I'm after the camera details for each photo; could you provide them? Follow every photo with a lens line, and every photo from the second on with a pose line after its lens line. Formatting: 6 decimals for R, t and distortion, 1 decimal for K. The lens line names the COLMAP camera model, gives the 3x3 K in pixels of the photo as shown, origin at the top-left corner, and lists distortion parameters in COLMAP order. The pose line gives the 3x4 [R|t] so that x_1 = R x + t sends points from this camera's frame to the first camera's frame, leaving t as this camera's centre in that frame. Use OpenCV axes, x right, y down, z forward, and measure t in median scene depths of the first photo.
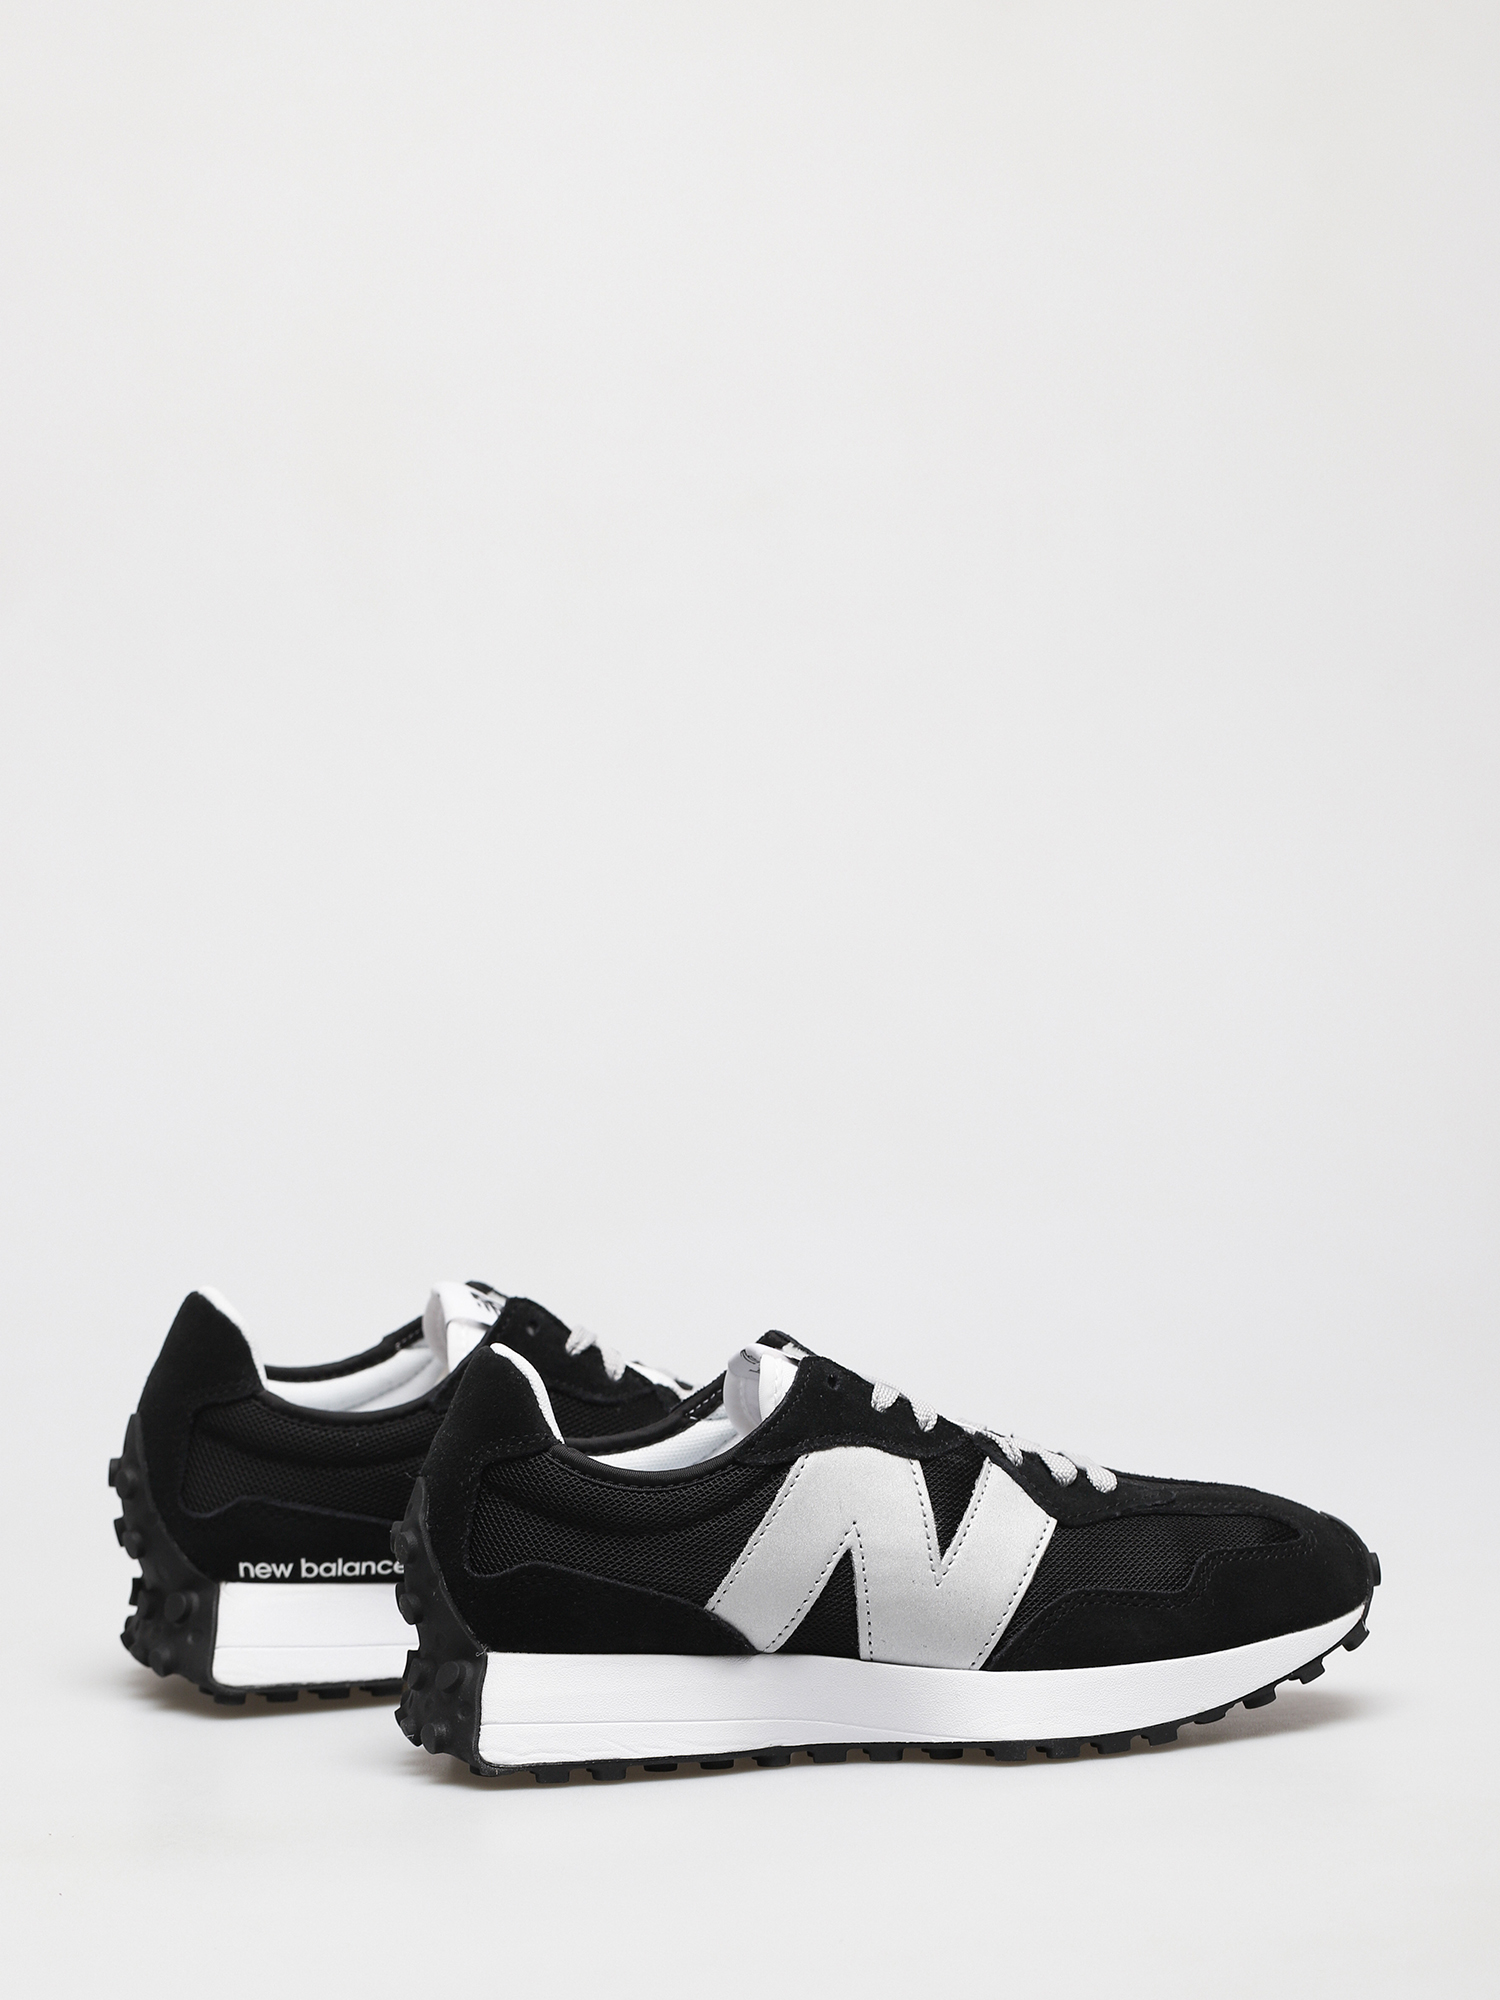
lens RADIAL K [[5633.9, 0, 750.0], [0, 5633.9, 1000.0], [0, 0, 1]] dist [0.269323, 0.818672]
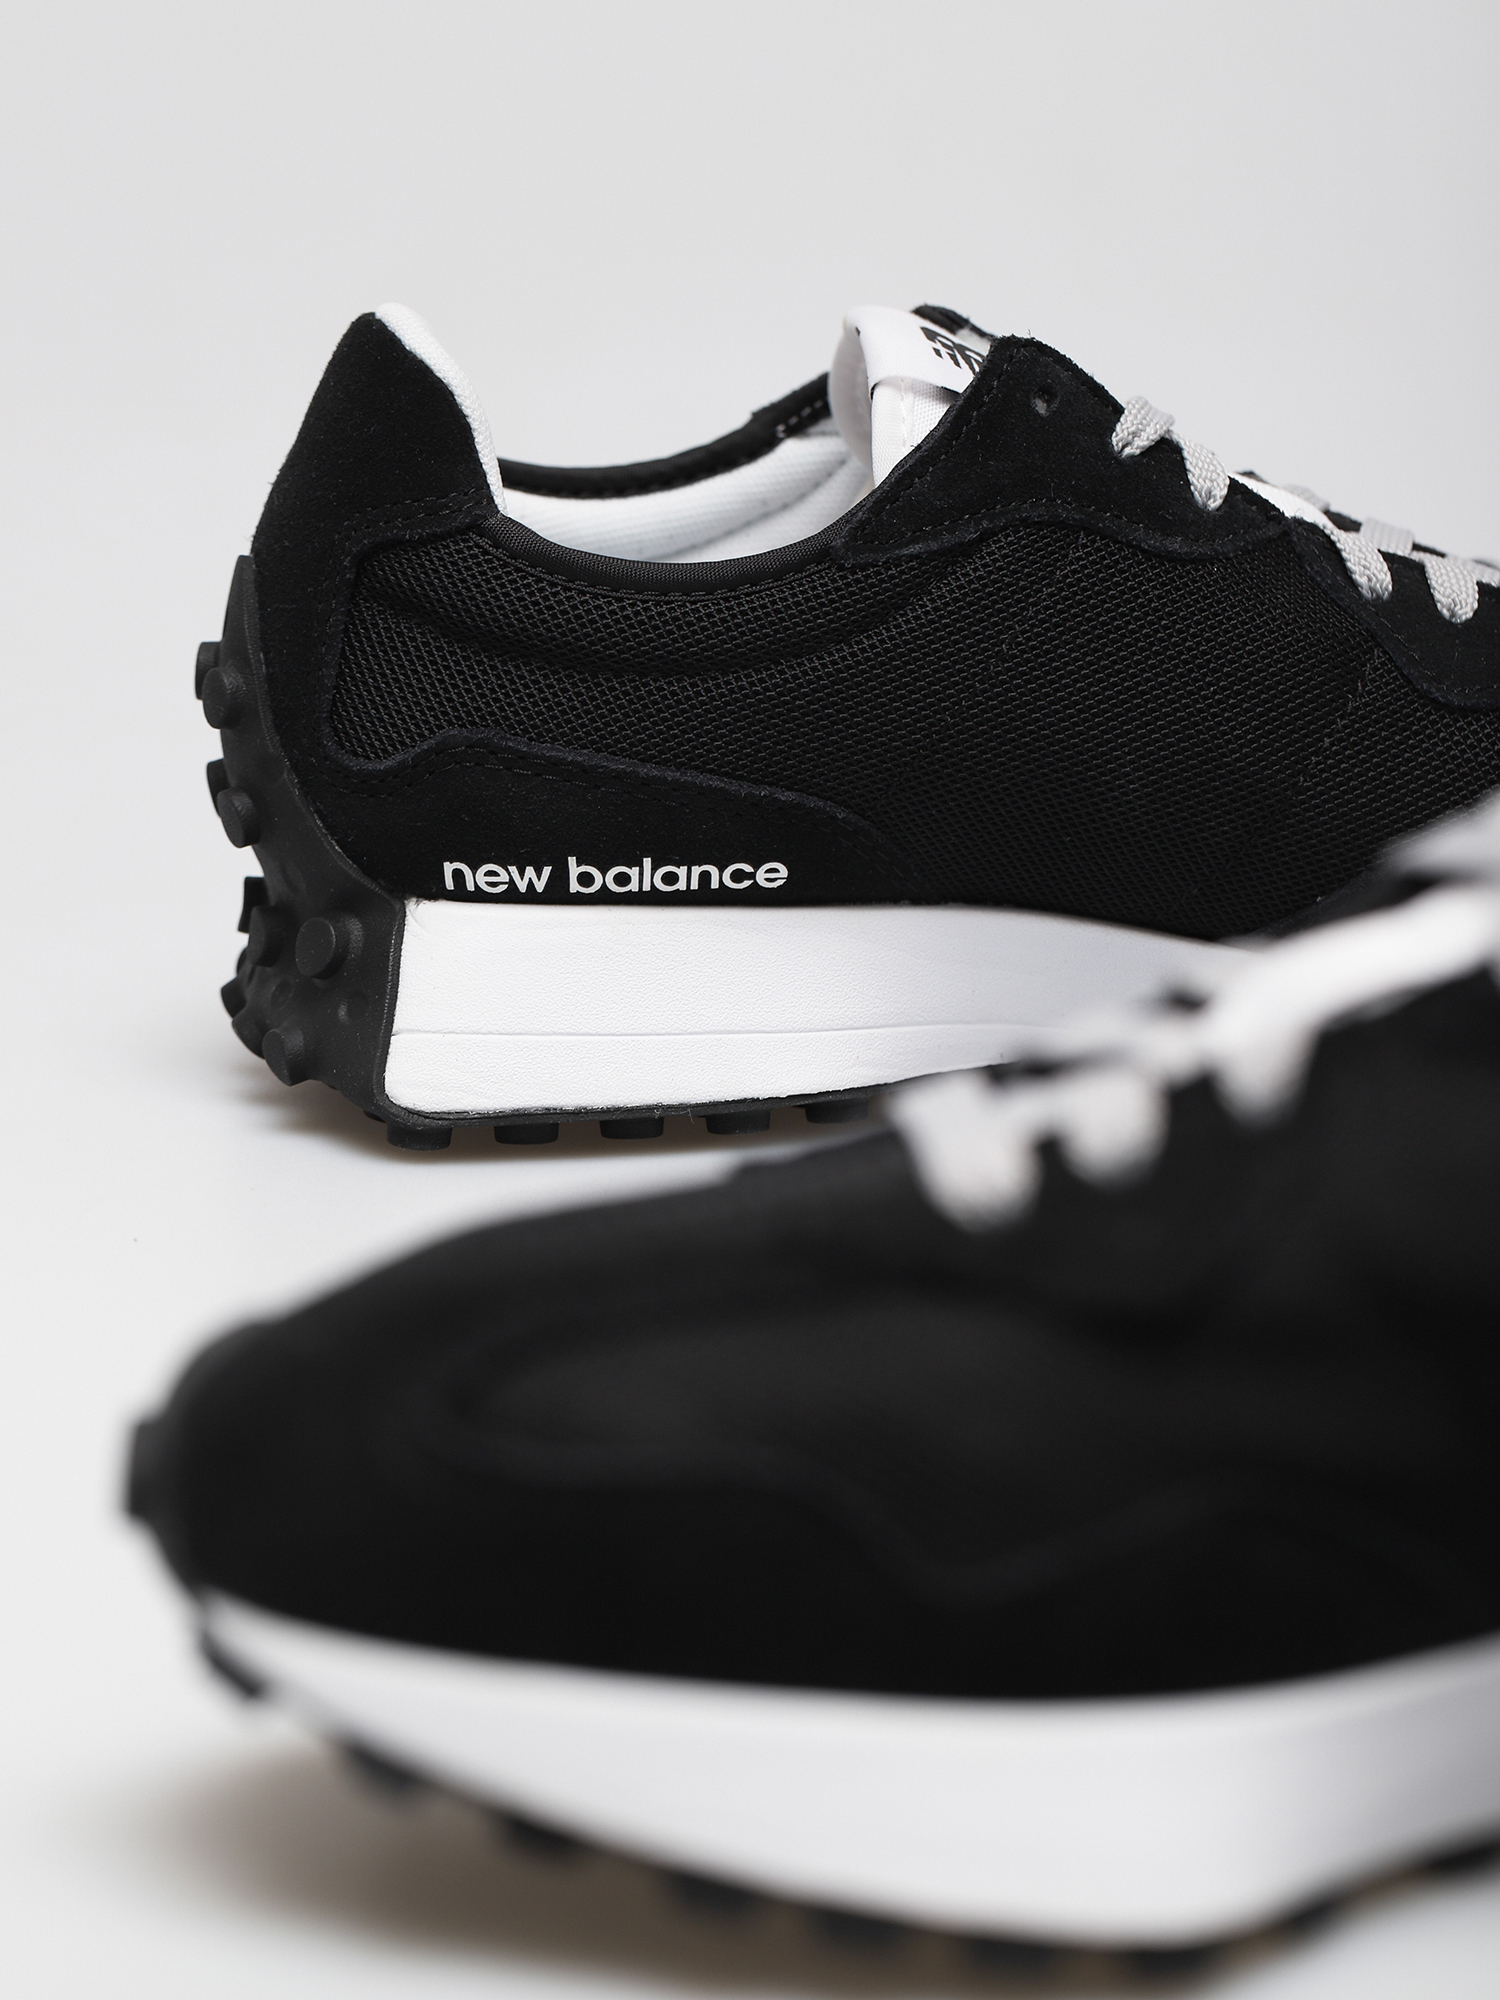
lens RADIAL K [[5663.2, 0, 750.0], [0, 5663.2, 1000.0], [0, 0, 1]] dist [-0.015961, 0.255917]
pose [[0.995819, 0.027873, -0.086989, -0.019891], [-0.013505, 0.986768, 0.161577, 0.030604], [0.090342, -0.159727, 0.983019, 0.508848]]
